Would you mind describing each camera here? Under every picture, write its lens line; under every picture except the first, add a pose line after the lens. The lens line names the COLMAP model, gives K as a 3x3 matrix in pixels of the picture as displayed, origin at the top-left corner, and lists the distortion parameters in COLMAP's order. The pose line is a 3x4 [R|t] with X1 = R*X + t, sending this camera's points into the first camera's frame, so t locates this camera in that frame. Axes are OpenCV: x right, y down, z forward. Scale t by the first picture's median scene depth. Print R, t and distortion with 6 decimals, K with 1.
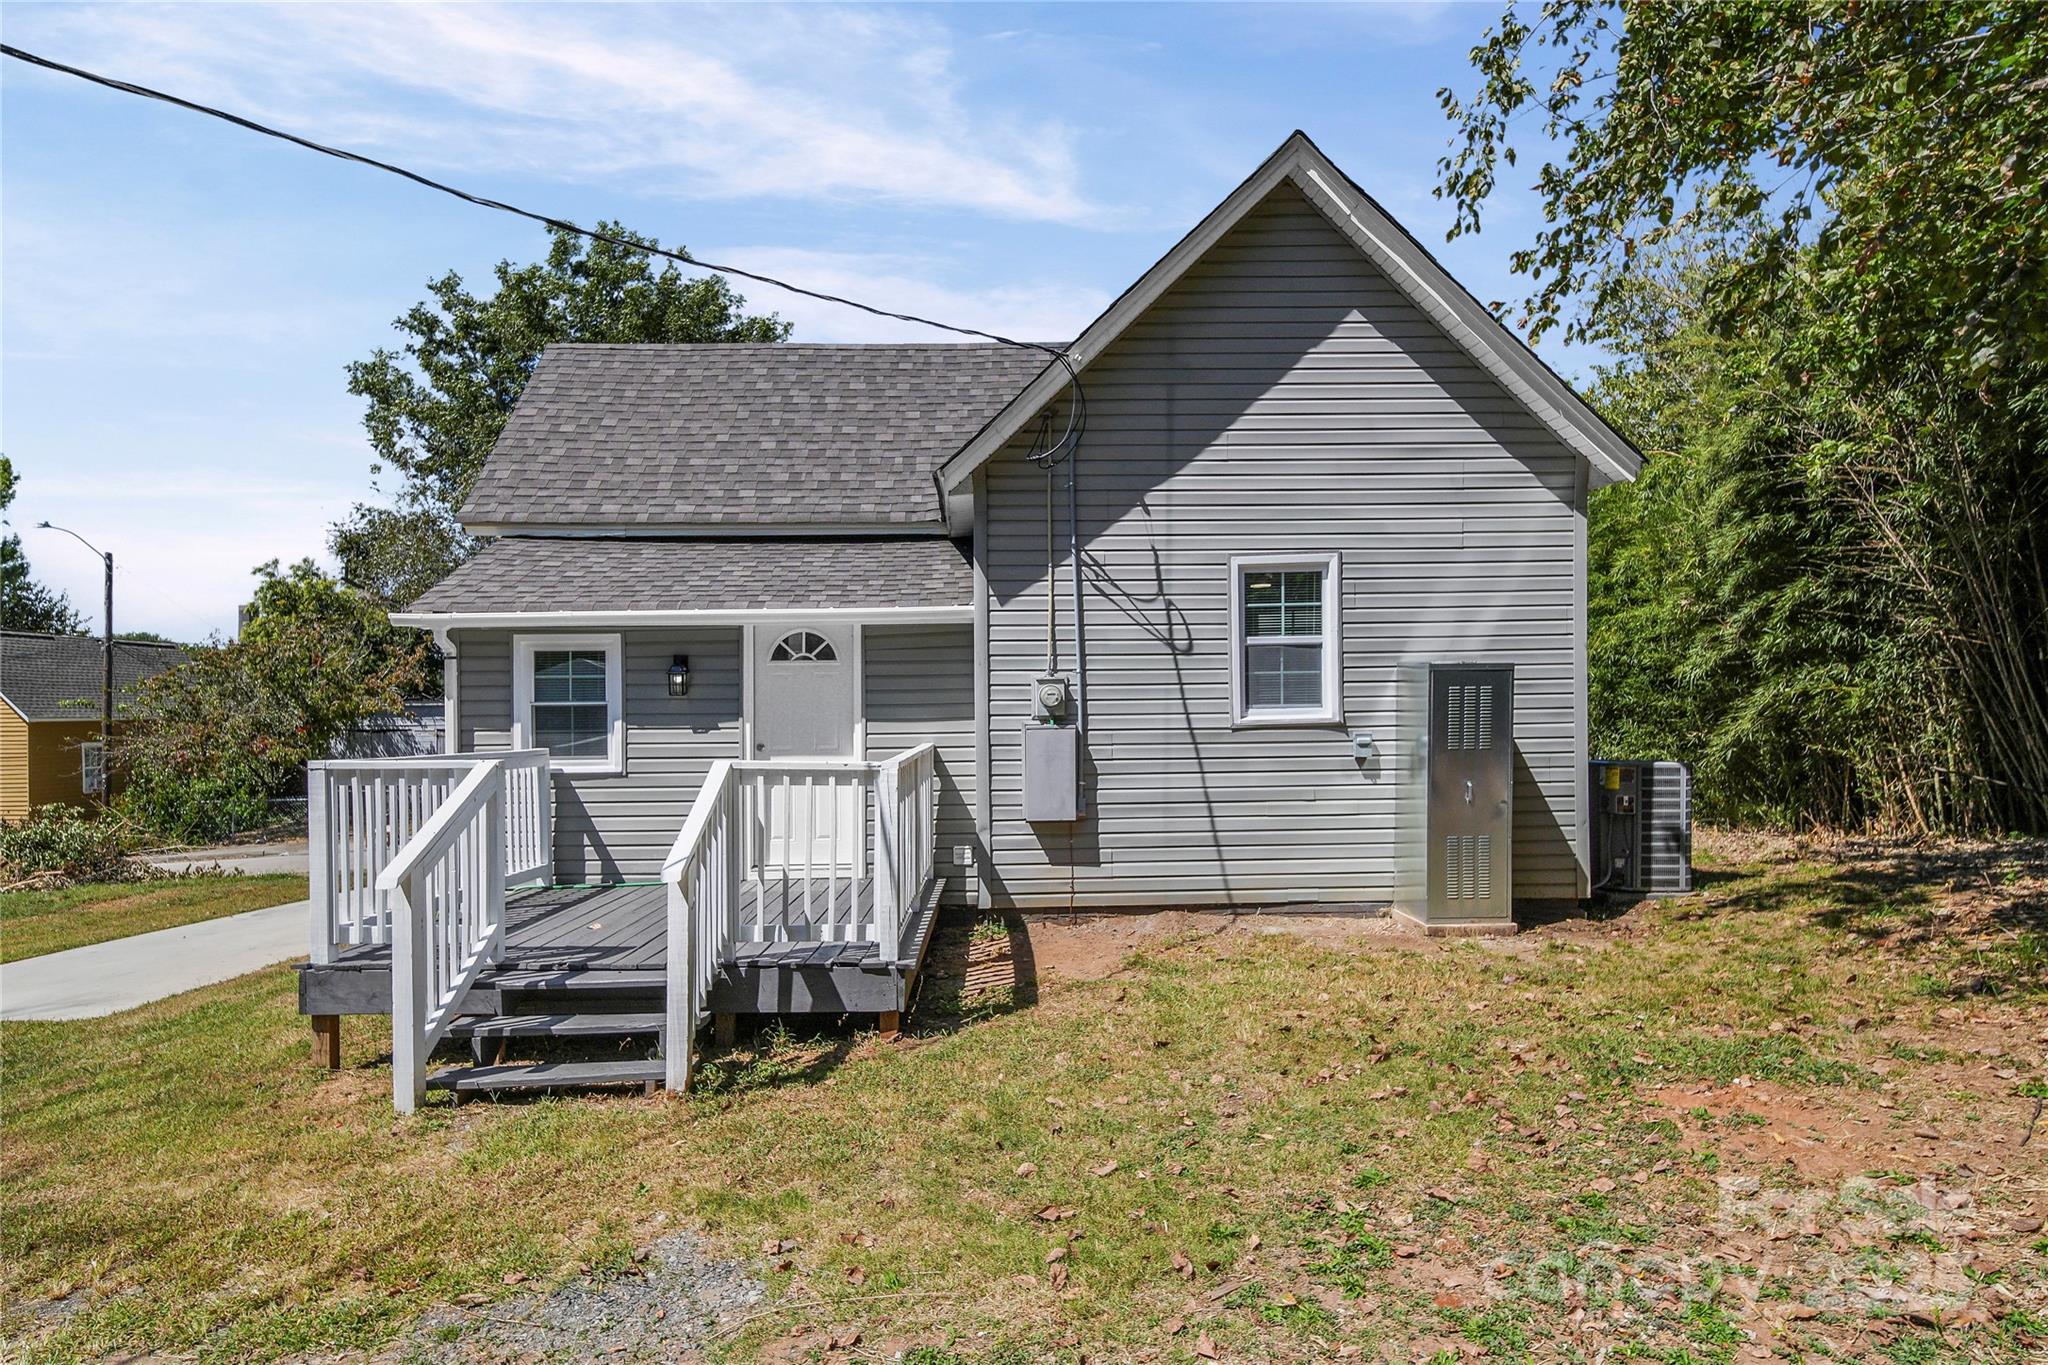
lens RADIAL K [[1142.1, 0, 1009.9], [0, 1142.1, 702.3], [0, 0, 1]] dist [0.002160, 0.001816]
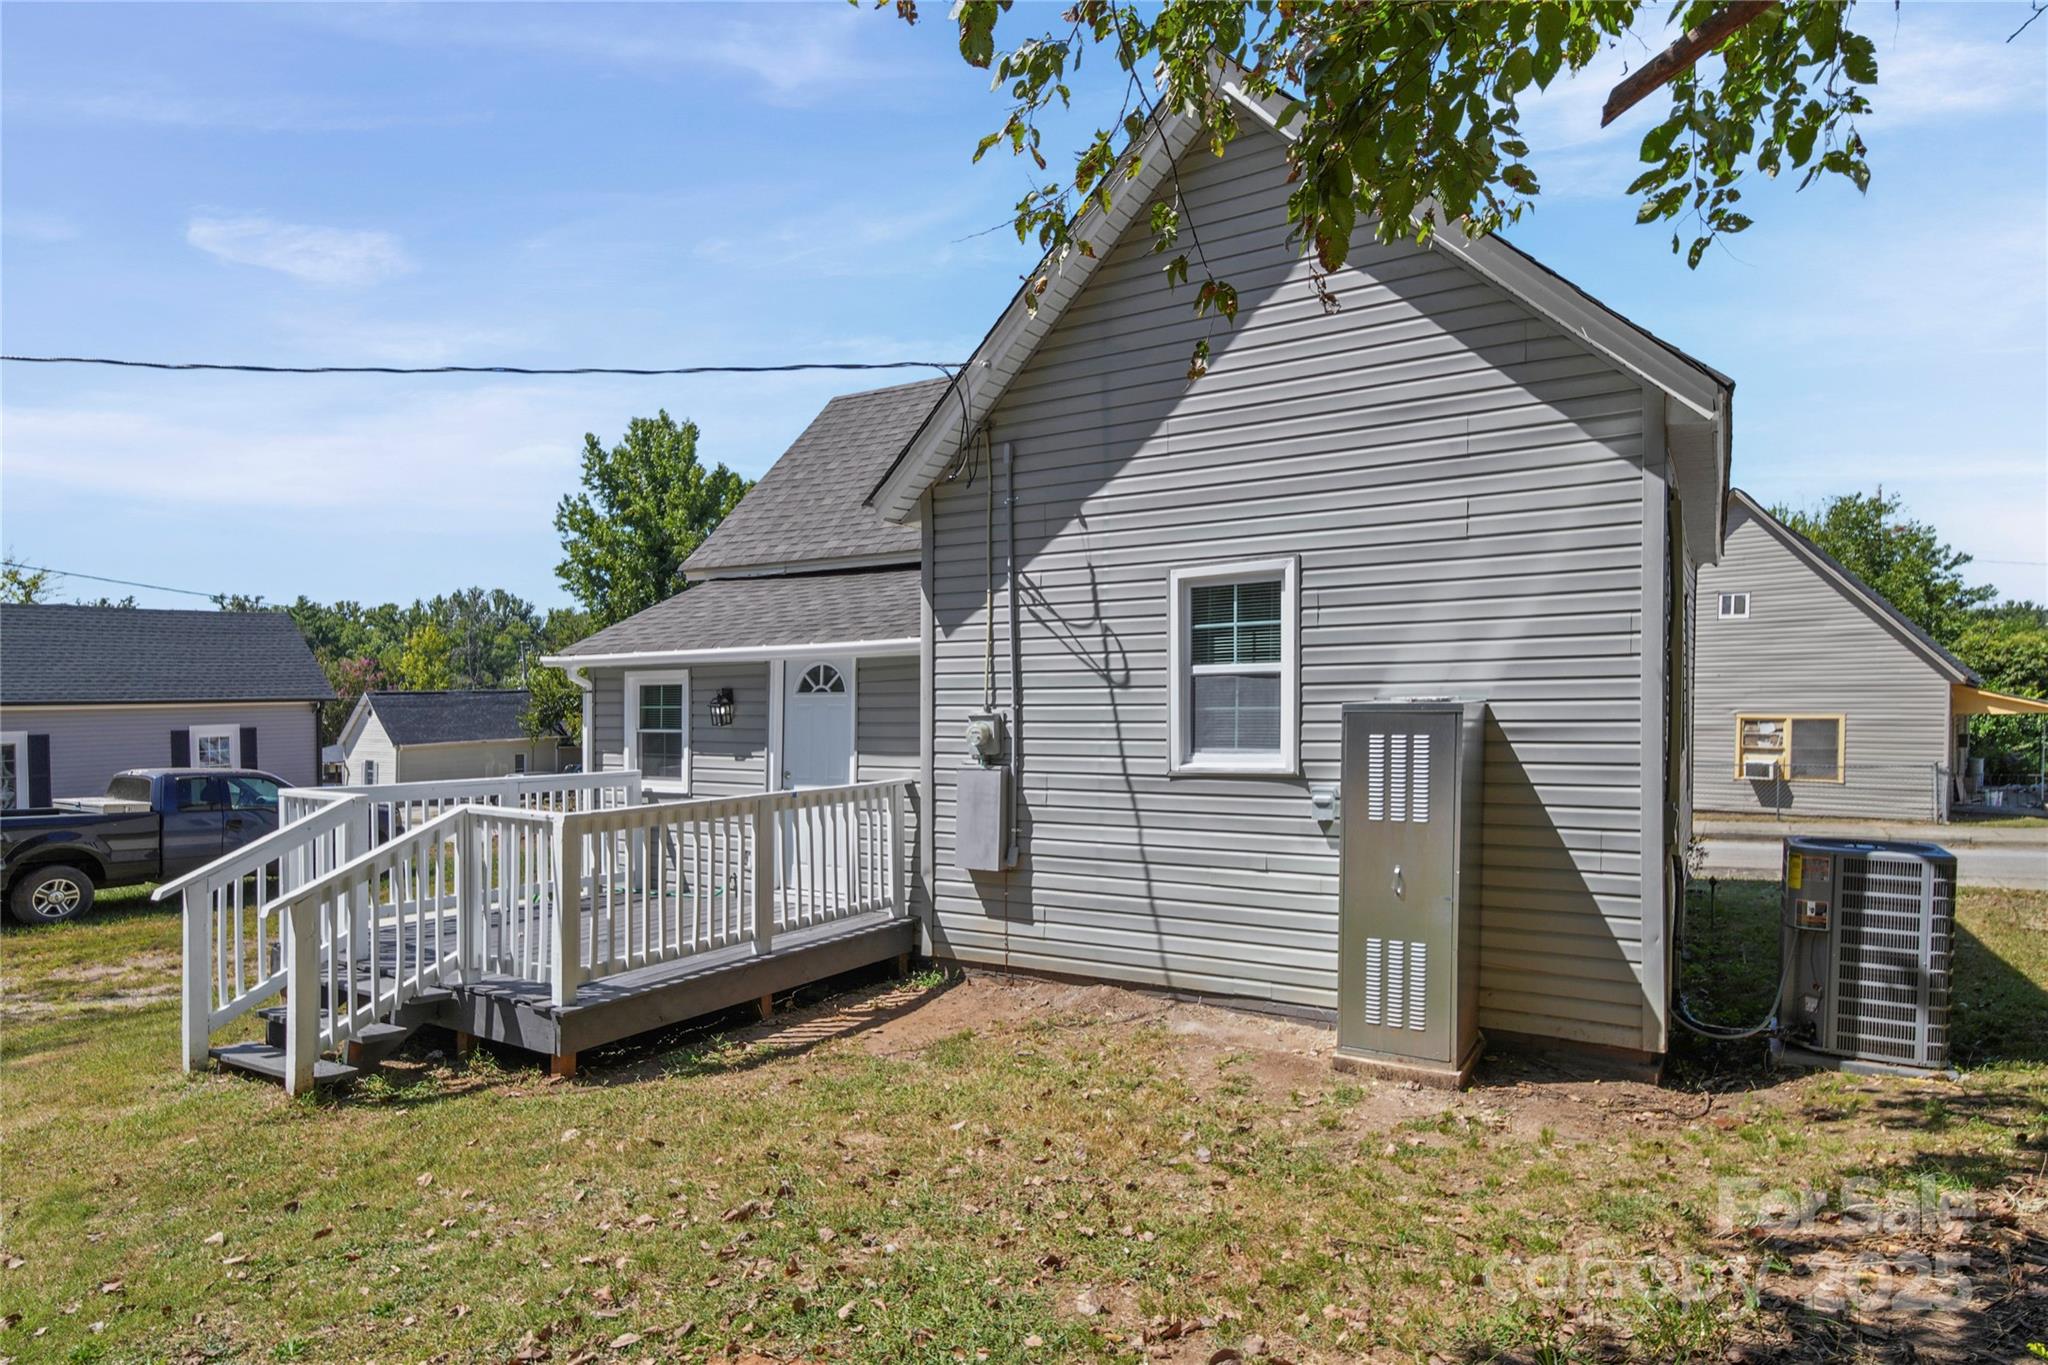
lens RADIAL K [[1142.1, 0, 1029.5], [0, 1142.1, 686.8], [0, 0, 1]] dist [0.002160, 0.001816]
pose [[0.839878, -0.003656, -0.542763, 0.558845], [0.003935, 0.999992, -0.000647, -0.041926], [0.542761, -0.001592, 0.839886, 0.244794]]
